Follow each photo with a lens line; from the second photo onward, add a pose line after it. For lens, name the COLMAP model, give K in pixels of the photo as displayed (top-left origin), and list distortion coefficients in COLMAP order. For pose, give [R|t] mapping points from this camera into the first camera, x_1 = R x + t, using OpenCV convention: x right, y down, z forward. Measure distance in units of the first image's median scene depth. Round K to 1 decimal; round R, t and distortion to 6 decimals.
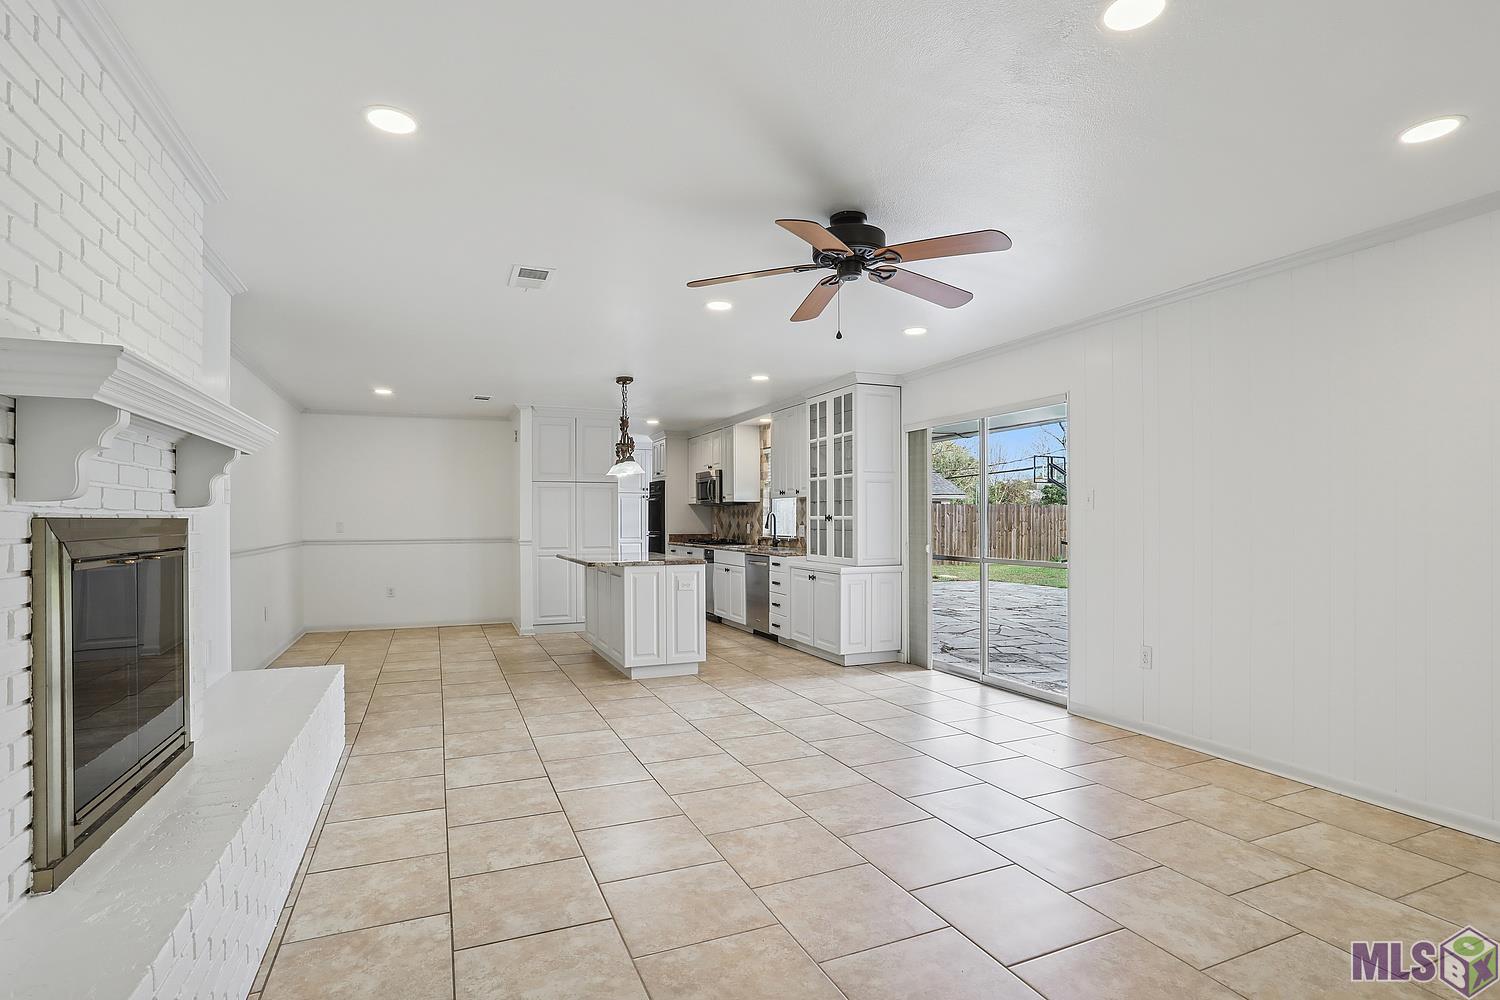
lens RADIAL K [[736.4, 0, 753.6], [0, 736.4, 512.9], [0, 0, 1]] dist [-0.022573, 0.000067]
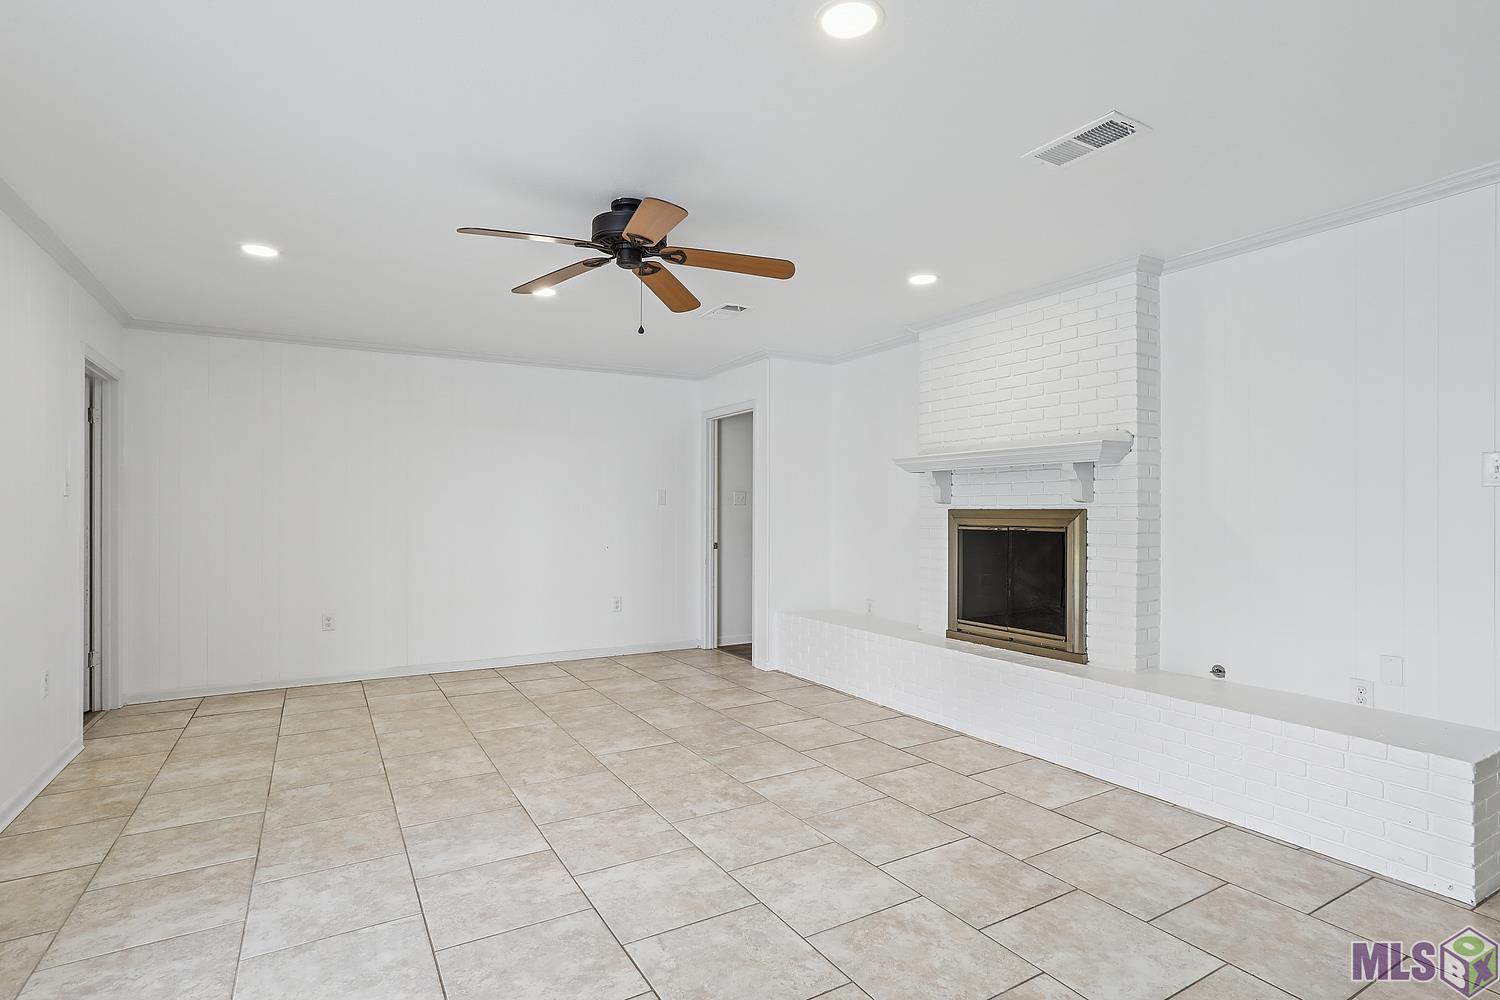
lens RADIAL K [[736.4, 0, 747.2], [0, 736.4, 505.3], [0, 0, 1]] dist [-0.022573, 0.000067]
pose [[-0.992916, 0.002451, -0.118795, 0.078533], [0.004015, 0.999908, -0.012929, 0.013090], [0.118753, -0.013315, -0.992835, 1.738251]]
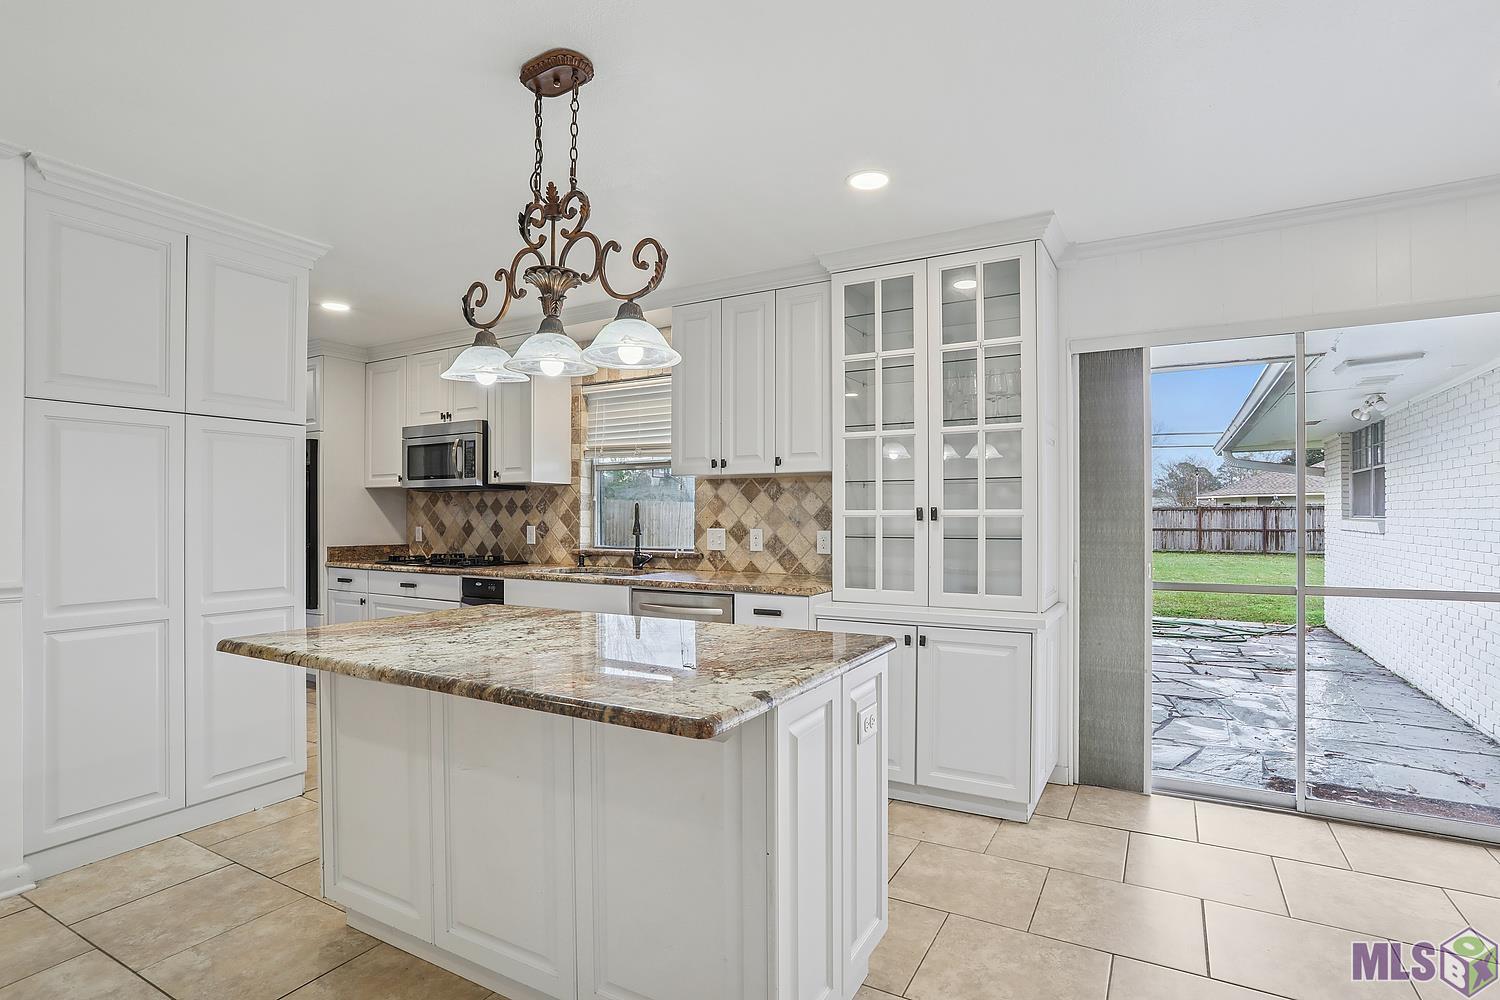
lens RADIAL K [[736.4, 0, 746.7], [0, 736.4, 506.8], [0, 0, 1]] dist [-0.022573, 0.000067]
pose [[0.799983, 0.007514, 0.599976, -0.285020], [-0.004335, 0.999968, -0.006743, 0.005990], [-0.600007, 0.002793, 0.799990, 0.677675]]
